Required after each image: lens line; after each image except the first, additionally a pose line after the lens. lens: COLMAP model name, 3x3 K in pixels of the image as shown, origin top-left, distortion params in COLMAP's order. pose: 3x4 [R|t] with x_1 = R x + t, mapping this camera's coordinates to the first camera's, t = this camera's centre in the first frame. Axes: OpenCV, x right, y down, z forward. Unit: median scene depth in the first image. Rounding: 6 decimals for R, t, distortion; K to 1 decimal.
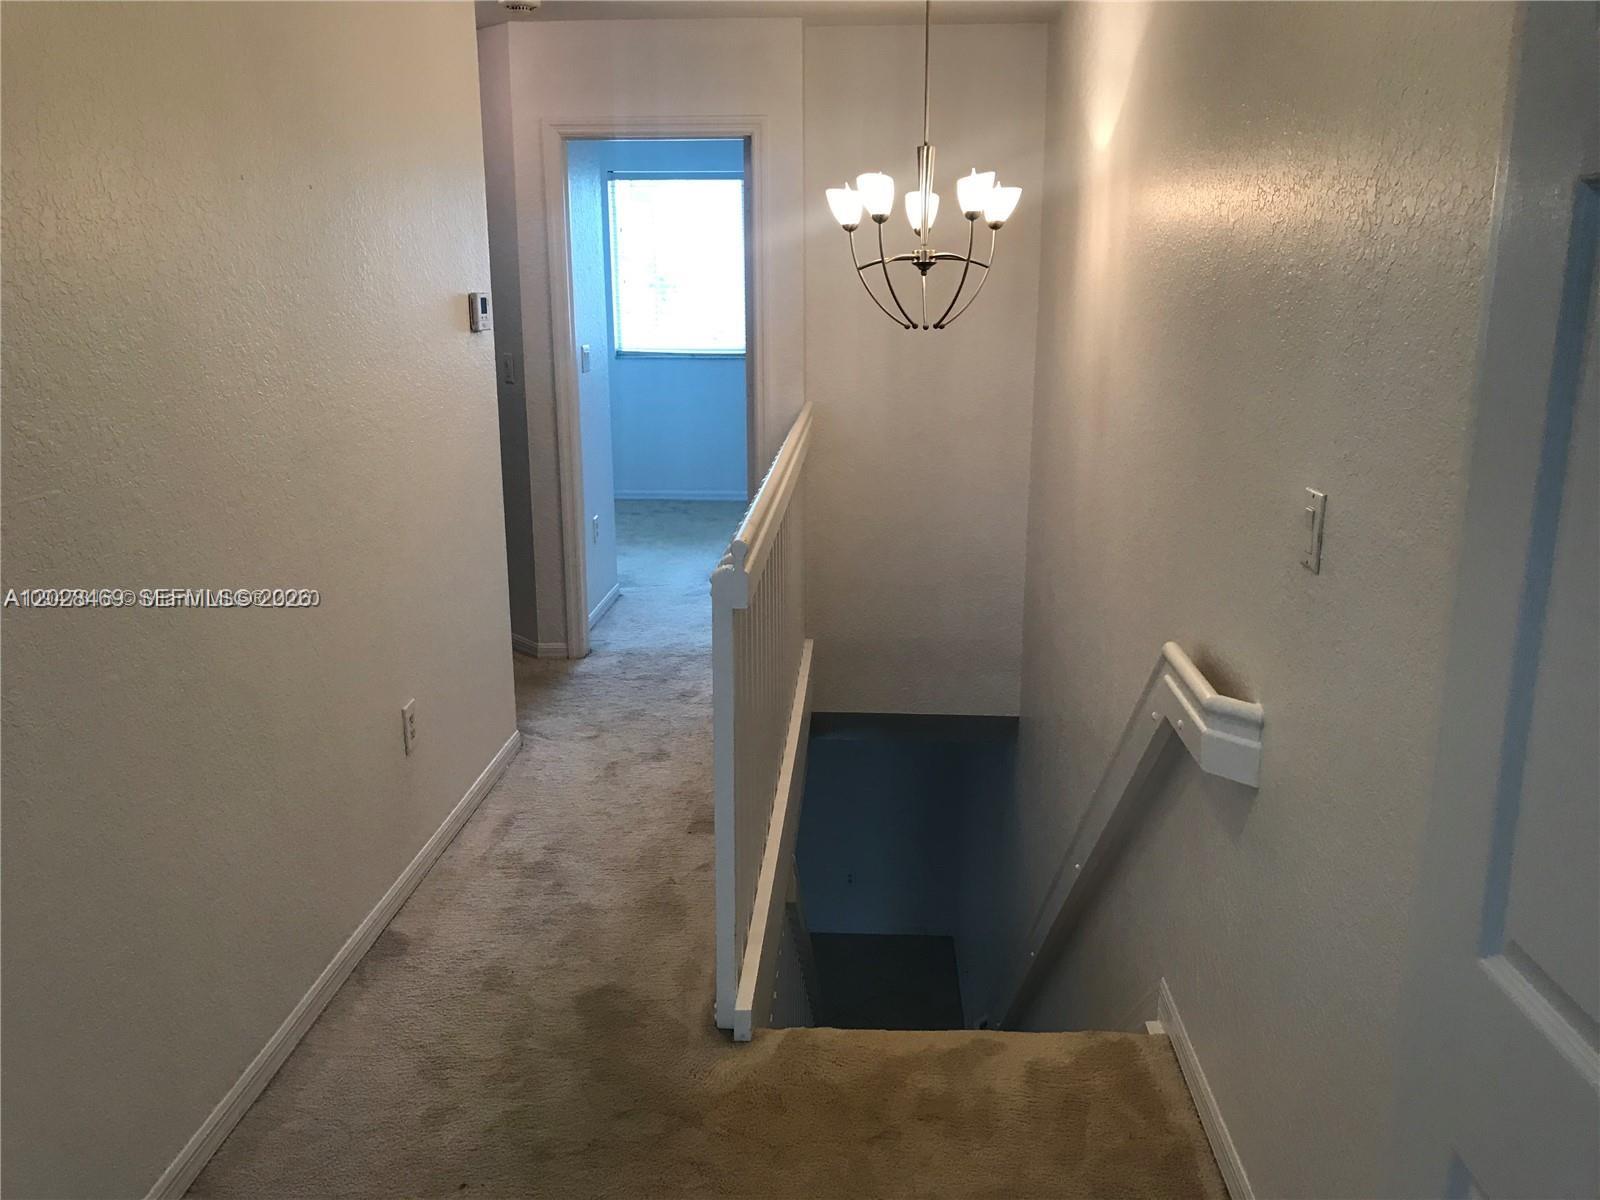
lens RADIAL K [[1333.9, 0, 802.7], [0, 1333.9, 599.2], [0, 0, 1]] dist [0.045887, -0.013189]
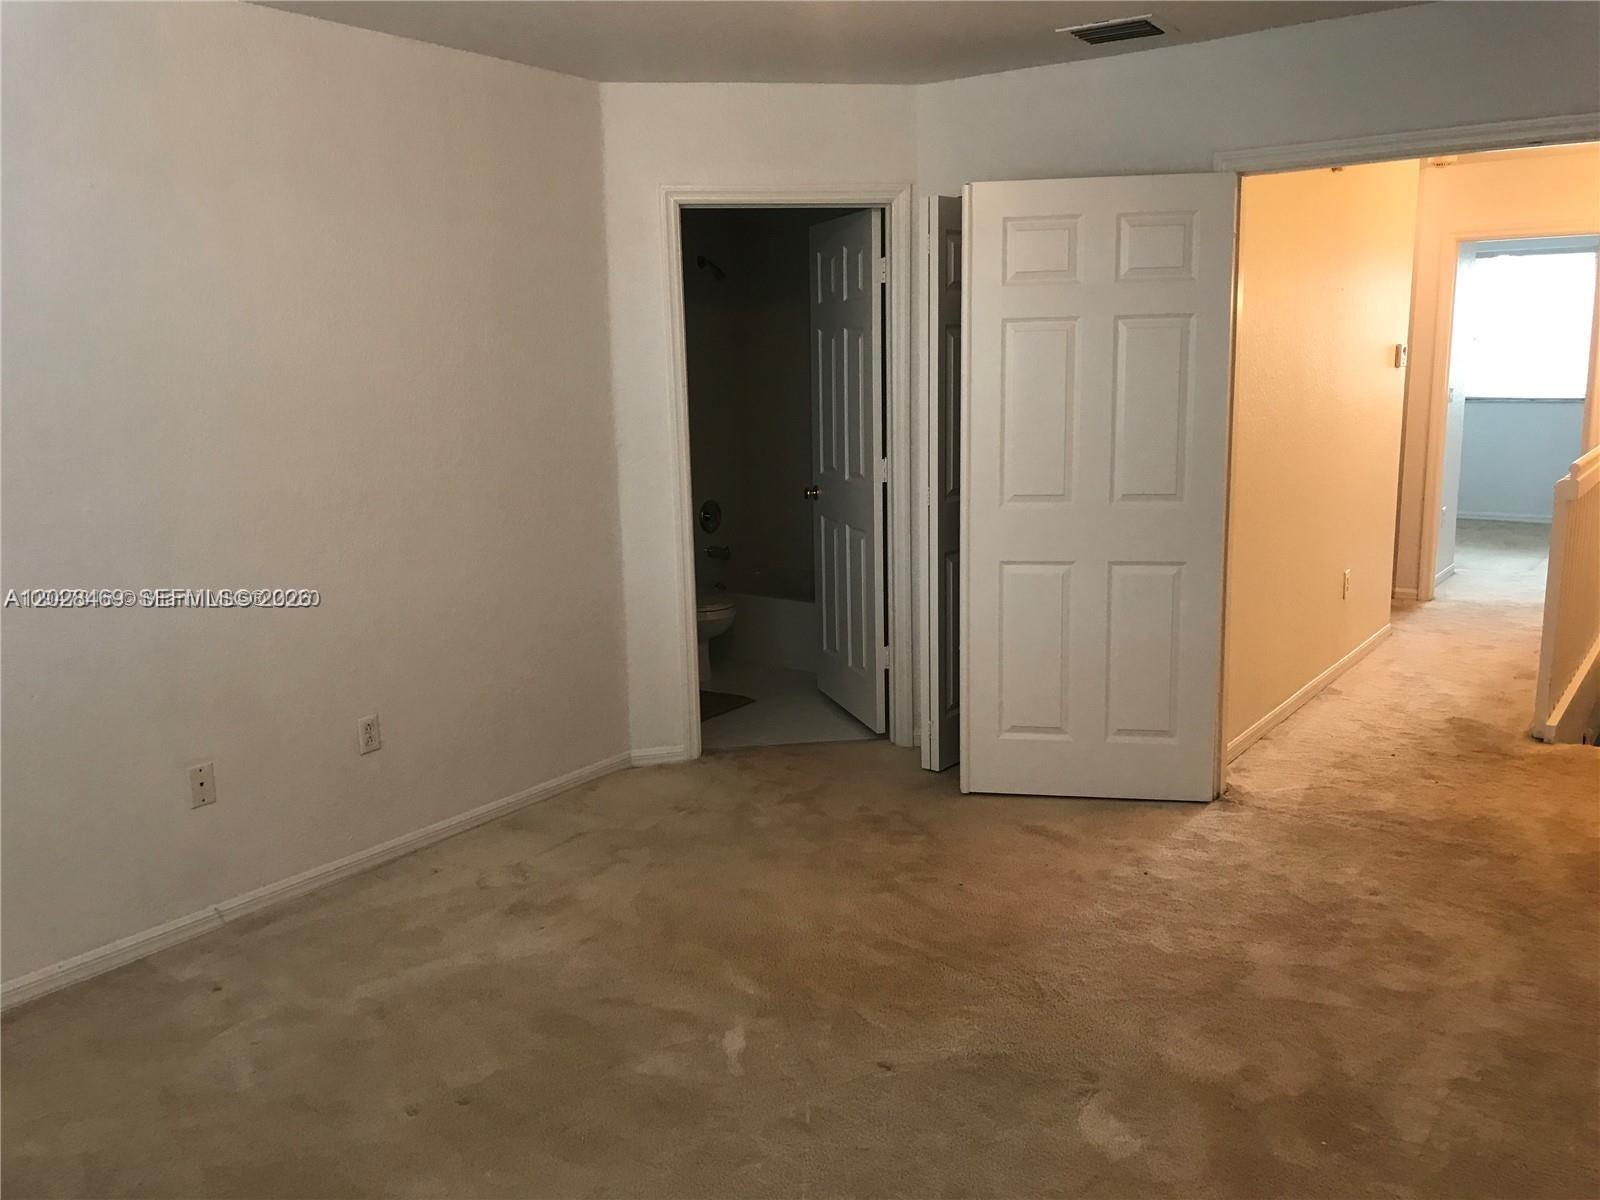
lens RADIAL K [[1333.9, 0, 804.0], [0, 1333.9, 604.3], [0, 0, 1]] dist [0.045887, -0.013189]
pose [[0.847127, 0.080326, -0.525284, 0.033195], [-0.104391, 0.994403, -0.016289, 0.194743], [0.521036, 0.068634, 0.850771, -0.776296]]
